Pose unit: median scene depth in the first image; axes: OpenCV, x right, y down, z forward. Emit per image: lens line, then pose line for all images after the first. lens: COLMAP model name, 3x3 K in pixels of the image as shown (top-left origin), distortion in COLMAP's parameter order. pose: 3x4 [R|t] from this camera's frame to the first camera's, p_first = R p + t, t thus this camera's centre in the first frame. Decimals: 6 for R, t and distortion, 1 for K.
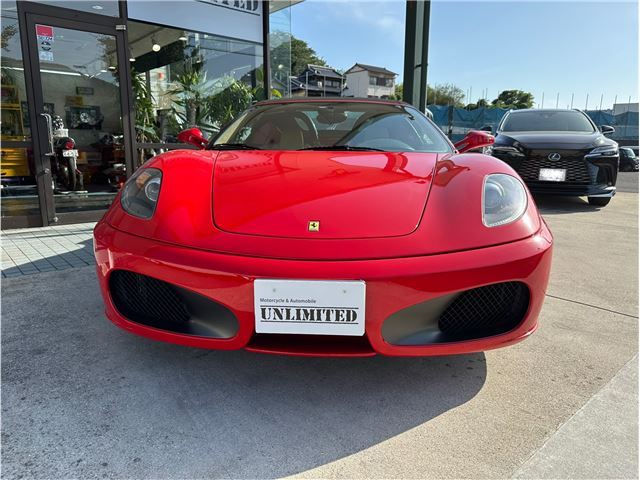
lens RADIAL K [[452.3, 0, 315.3], [0, 452.3, 240.7], [0, 0, 1]] dist [0.023376, -0.034873]
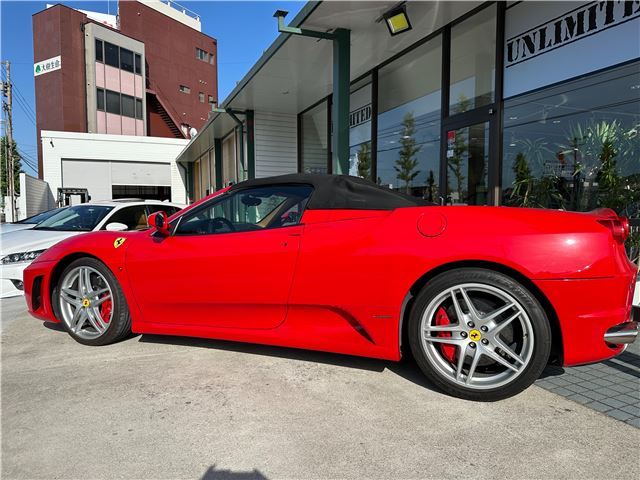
lens RADIAL K [[452.3, 0, 318.0], [0, 452.3, 241.6], [0, 0, 1]] dist [0.023376, -0.034873]
pose [[-0.315644, 0.052472, -0.947426, 0.928842], [-0.187171, 0.975409, 0.116380, -0.281294], [0.930234, 0.214065, -0.298061, 1.281486]]
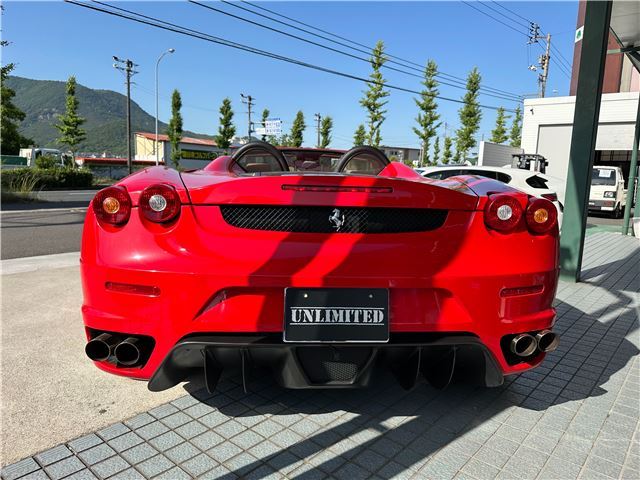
lens RADIAL K [[452.3, 0, 322.9], [0, 452.3, 237.0], [0, 0, 1]] dist [0.023376, -0.034873]
pose [[-0.989272, -0.020745, -0.144606, 0.135826], [-0.068304, 0.940687, 0.332330, -0.416581], [0.129134, 0.338642, -0.932012, 1.868981]]
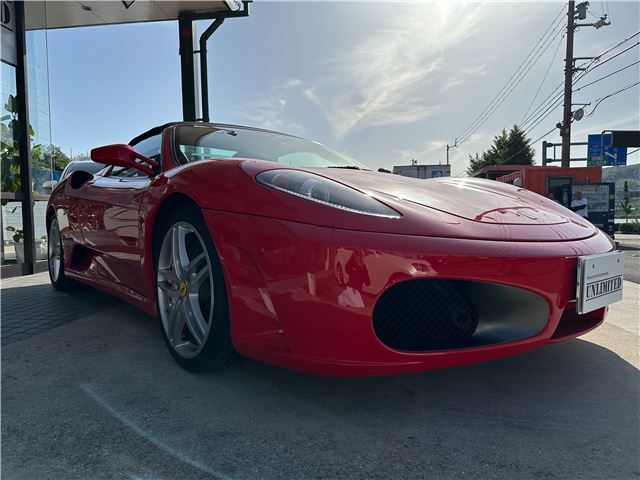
lens RADIAL K [[452.3, 0, 316.1], [0, 452.3, 236.4], [0, 0, 1]] dist [0.023376, -0.034873]
pose [[0.735096, -0.044936, 0.676472, -0.443789], [0.154603, 0.982621, -0.102728, 0.018960], [-0.660099, 0.180100, 0.729269, 0.234656]]
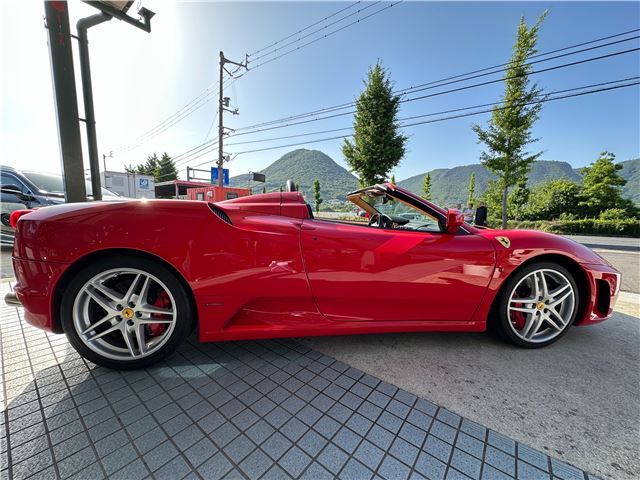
lens RADIAL K [[255.2, 0, 319.8], [0, 255.2, 239.5], [0, 0, 1]] dist [-0.006860, 0.001627]
pose [[-0.187485, -0.124957, 0.974287, -0.594244], [0.173097, 0.972150, 0.157992, -0.257335], [-0.966895, 0.198268, -0.160634, 1.108005]]
